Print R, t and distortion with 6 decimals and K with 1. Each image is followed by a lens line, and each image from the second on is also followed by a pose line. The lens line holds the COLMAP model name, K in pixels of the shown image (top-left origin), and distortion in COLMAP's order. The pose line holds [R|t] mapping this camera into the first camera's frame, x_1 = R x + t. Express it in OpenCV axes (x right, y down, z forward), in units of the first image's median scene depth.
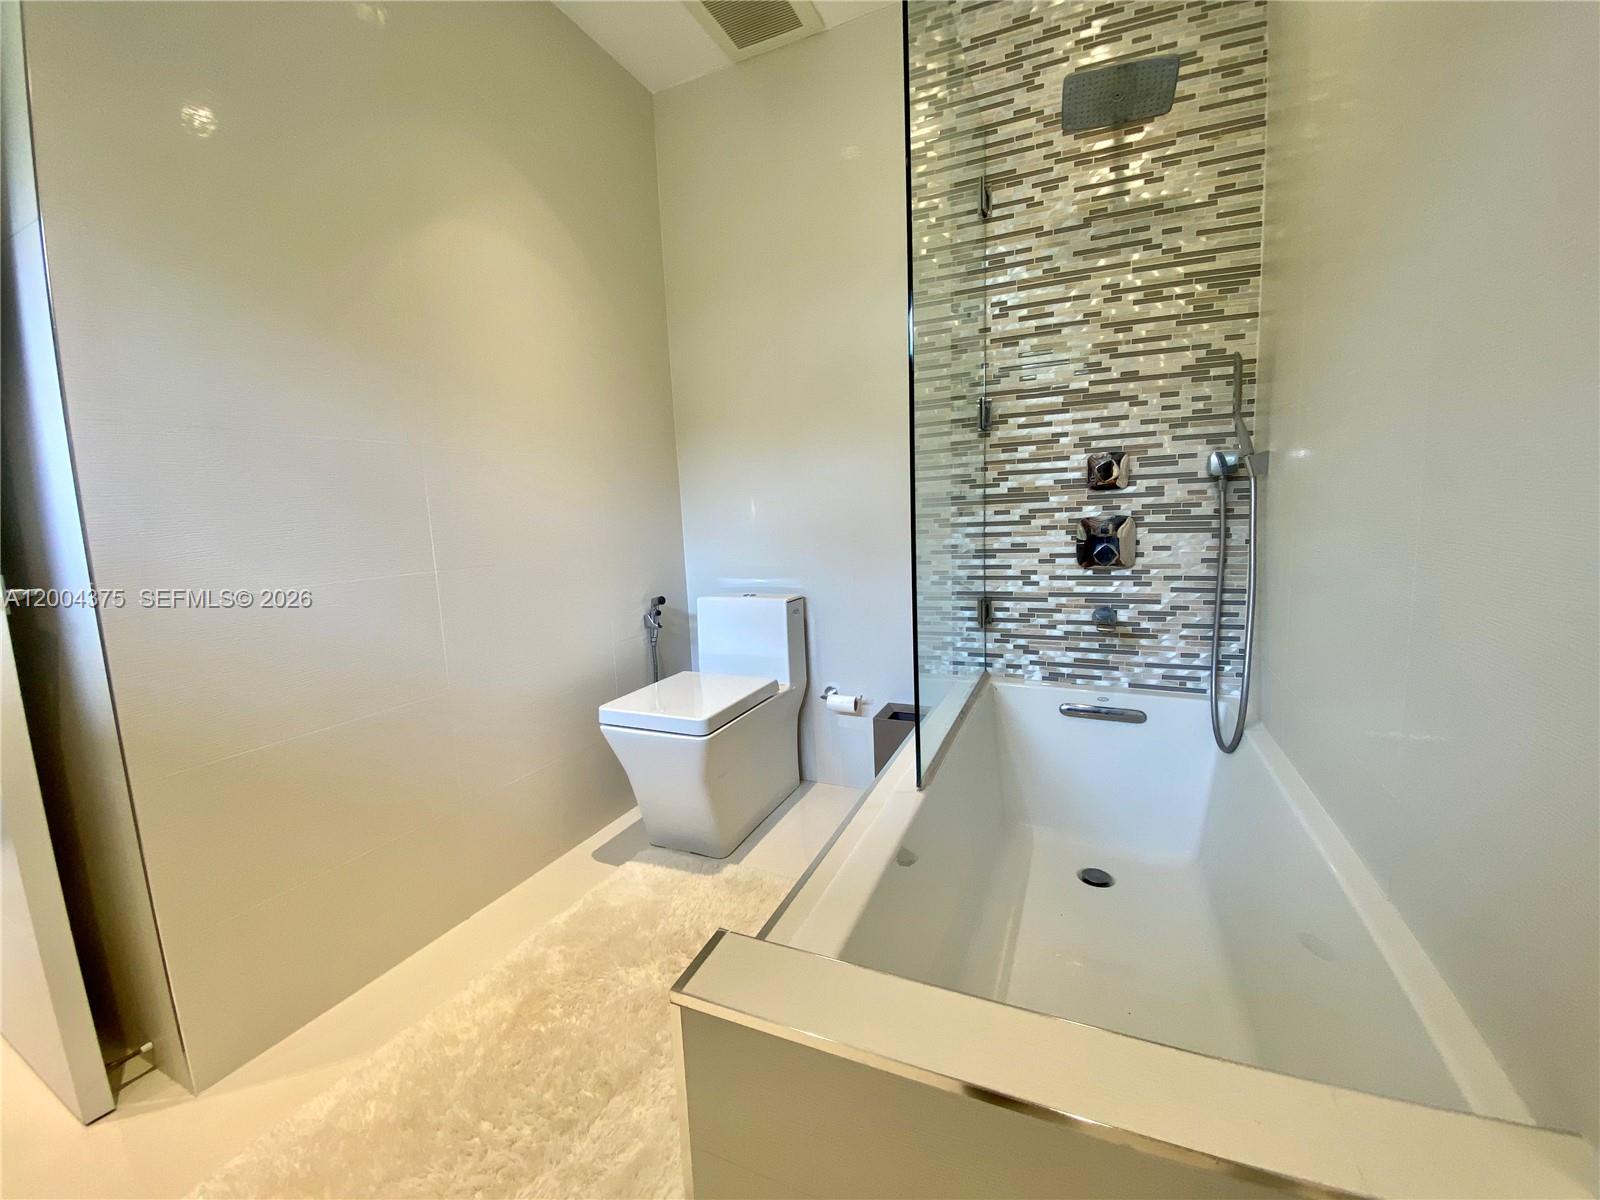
lens RADIAL K [[650.4, 0, 794.1], [0, 650.4, 605.6], [0, 0, 1]] dist [-0.021934, -0.001575]
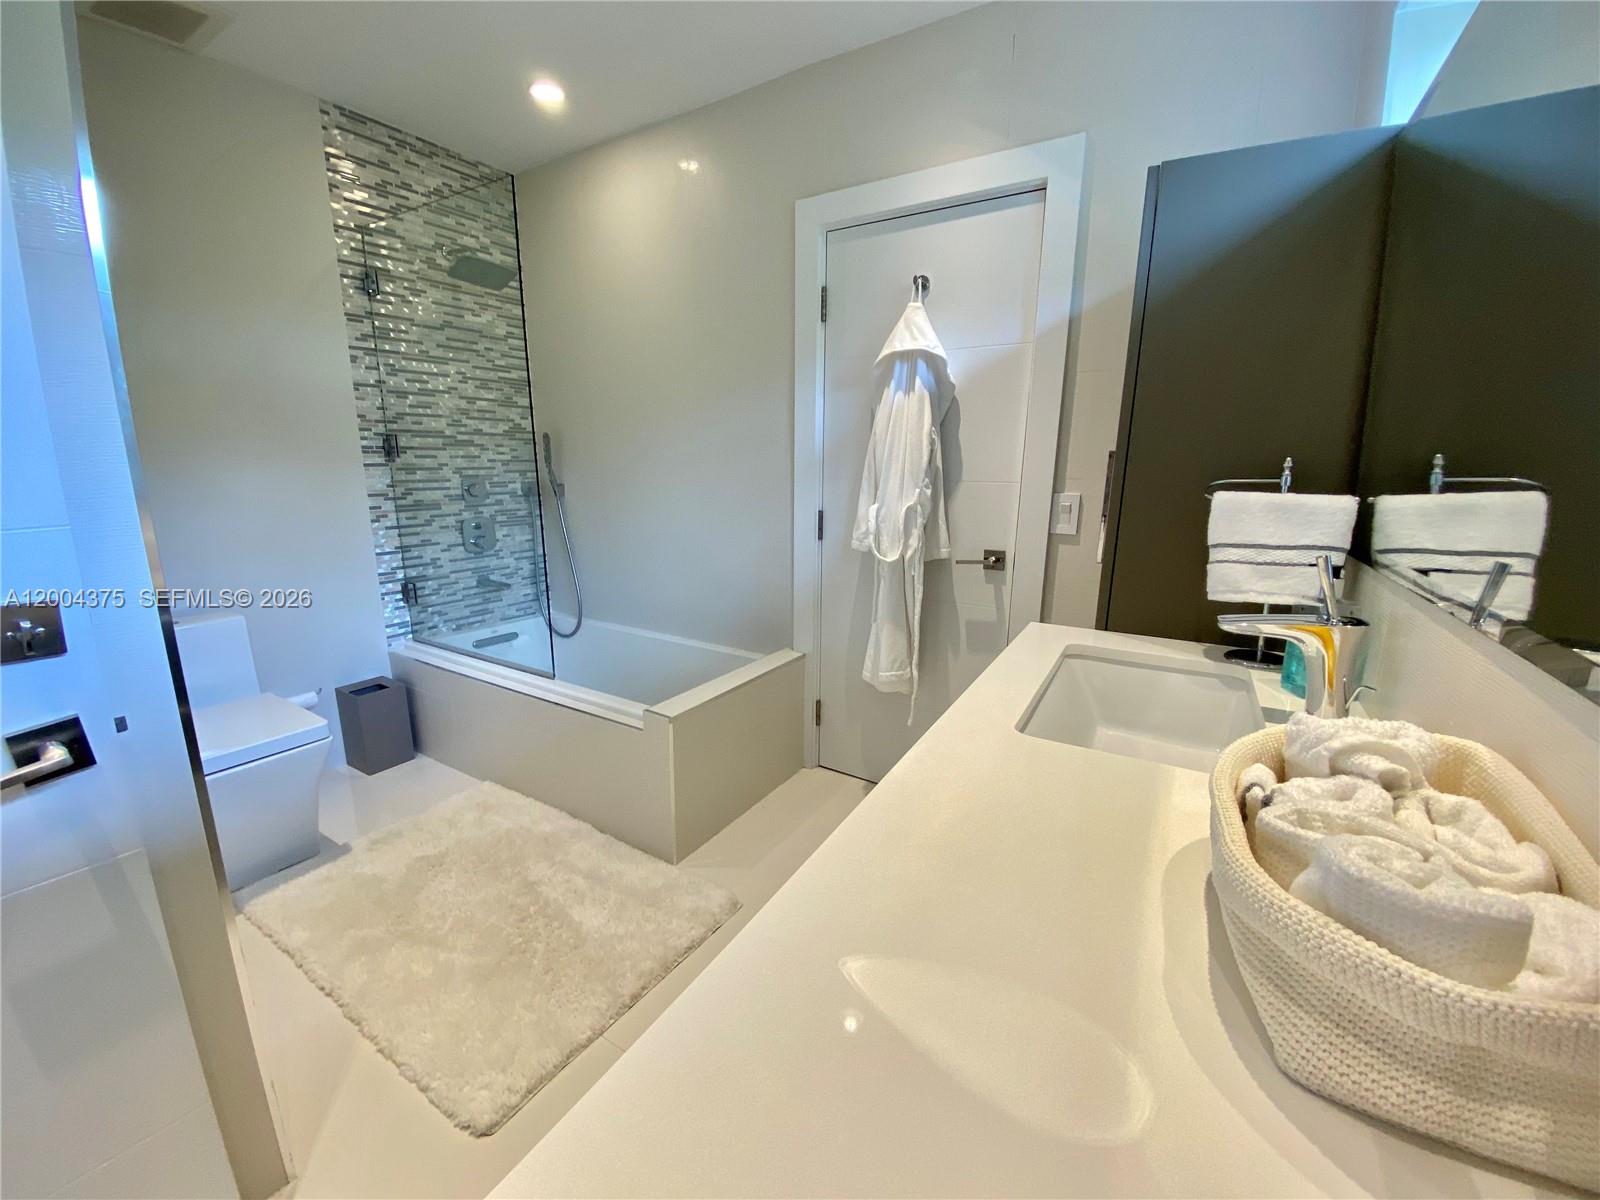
lens RADIAL K [[650.4, 0, 796.3], [0, 650.4, 604.0], [0, 0, 1]] dist [-0.021934, -0.001575]
pose [[0.125771, -0.170738, 0.977256, -1.016534], [0.135571, 0.978795, 0.153559, -0.069930], [-0.982752, 0.113174, 0.146251, 0.020784]]
